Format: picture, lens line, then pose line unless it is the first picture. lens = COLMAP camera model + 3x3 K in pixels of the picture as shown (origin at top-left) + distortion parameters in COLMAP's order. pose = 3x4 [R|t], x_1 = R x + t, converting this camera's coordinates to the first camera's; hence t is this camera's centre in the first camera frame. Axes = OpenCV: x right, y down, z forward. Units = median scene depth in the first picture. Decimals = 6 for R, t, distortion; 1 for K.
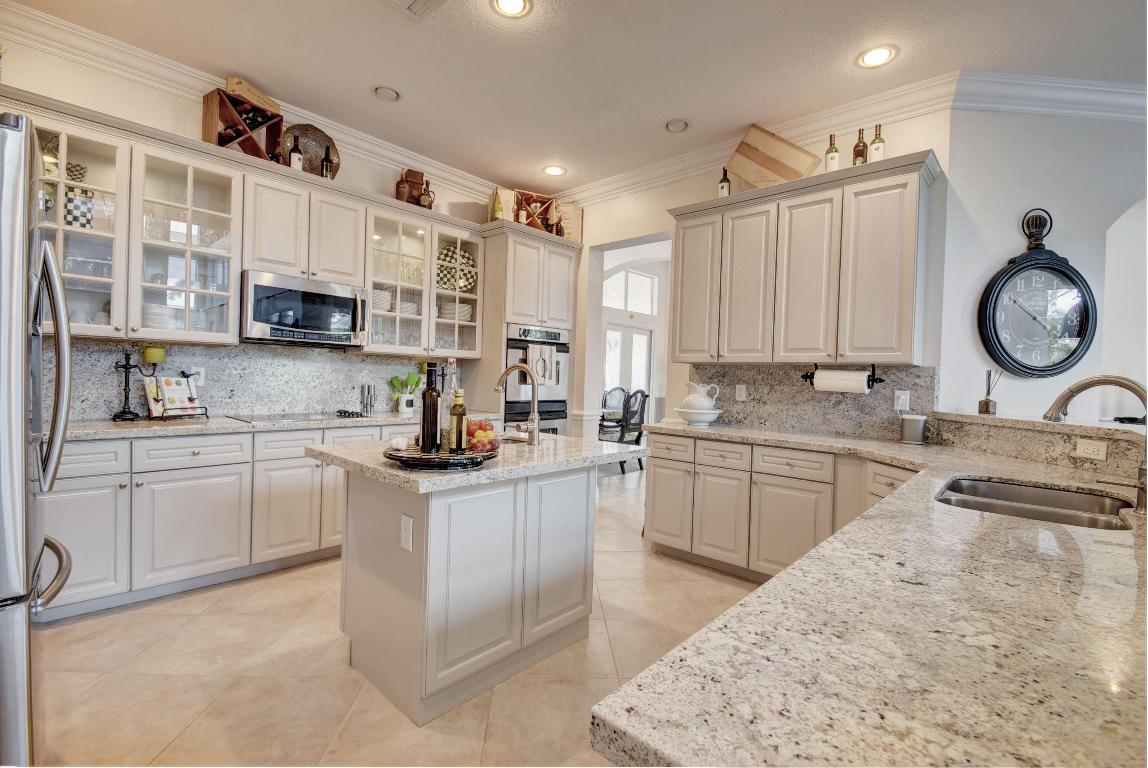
lens RADIAL K [[503.6, 0, 569.1], [0, 503.6, 383.0], [0, 0, 1]] dist [0.006502, -0.014038]
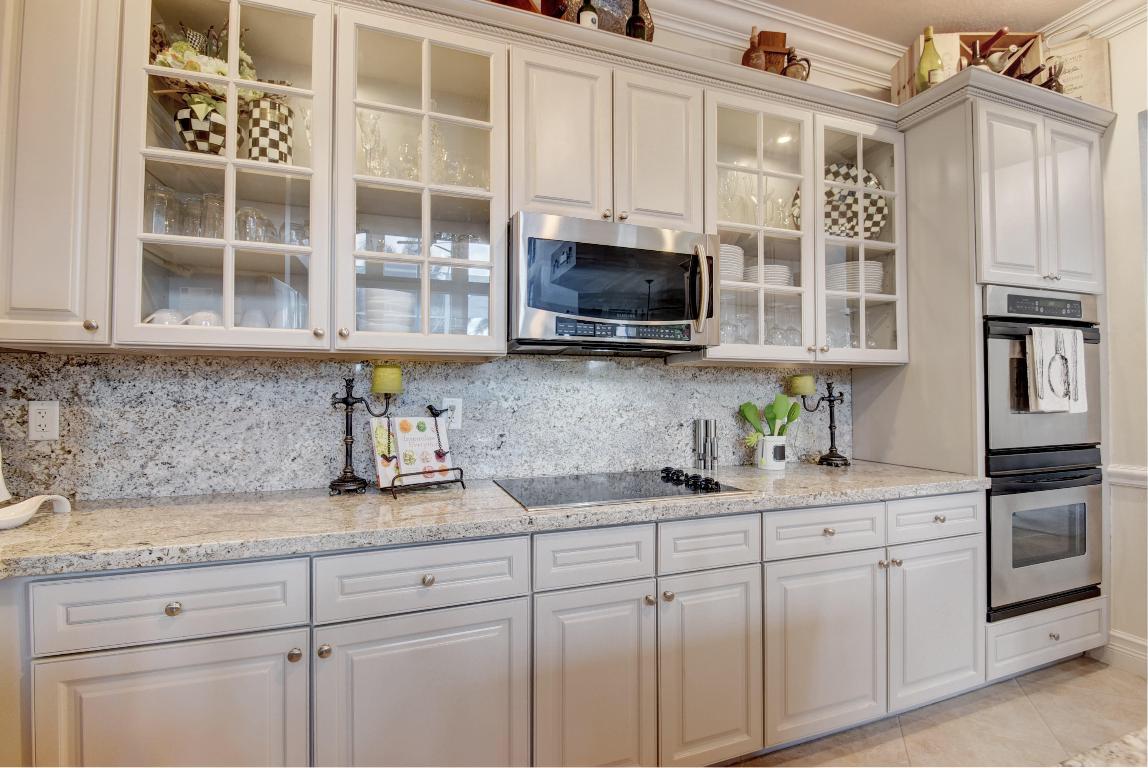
lens RADIAL K [[503.6, 0, 569.1], [0, 503.6, 383.0], [0, 0, 1]] dist [0.006502, -0.014038]
pose [[0.879349, -0.044200, -0.474122, -0.308686], [0.023712, 0.998512, -0.049110, -0.015502], [0.475587, 0.031942, 0.879088, 0.504465]]
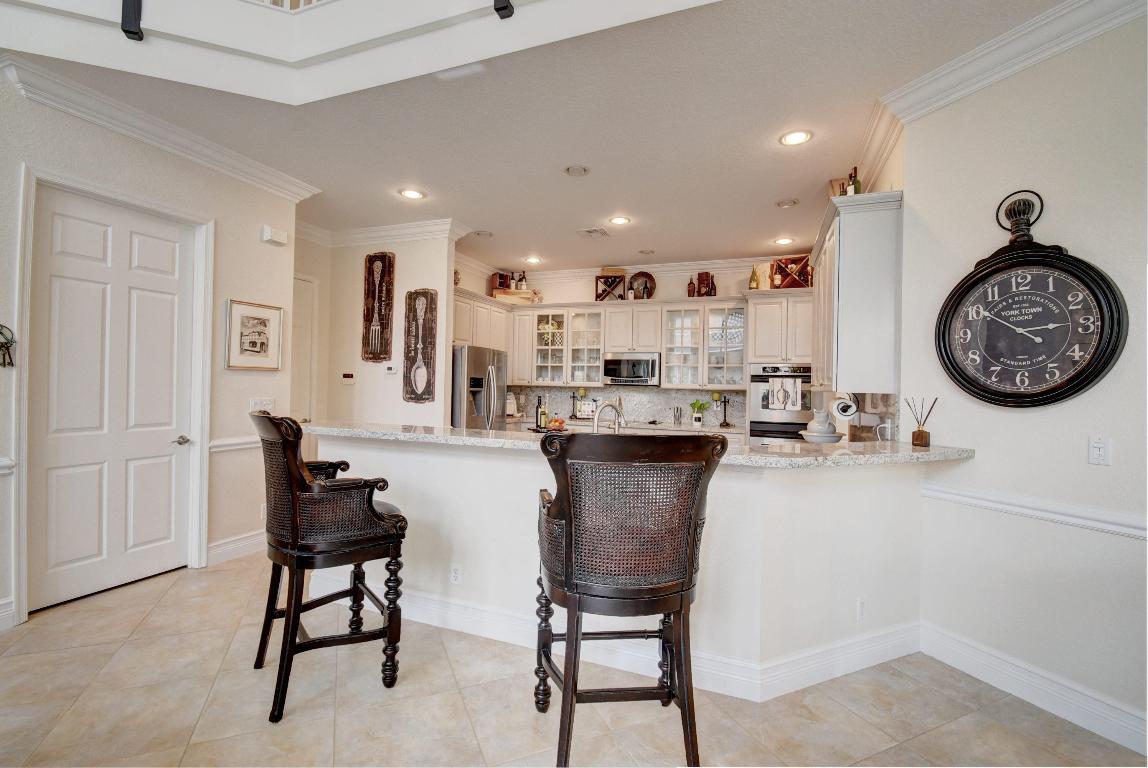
lens RADIAL K [[500.5, 0, 571.8], [0, 500.5, 382.3], [0, 0, 1]] dist [0.002814, -0.009047]
pose [[0.367284, -0.031563, -0.929573, 1.218509], [-0.019390, 0.998947, -0.041580, -0.003078], [0.929907, 0.033296, 0.366286, 0.062174]]
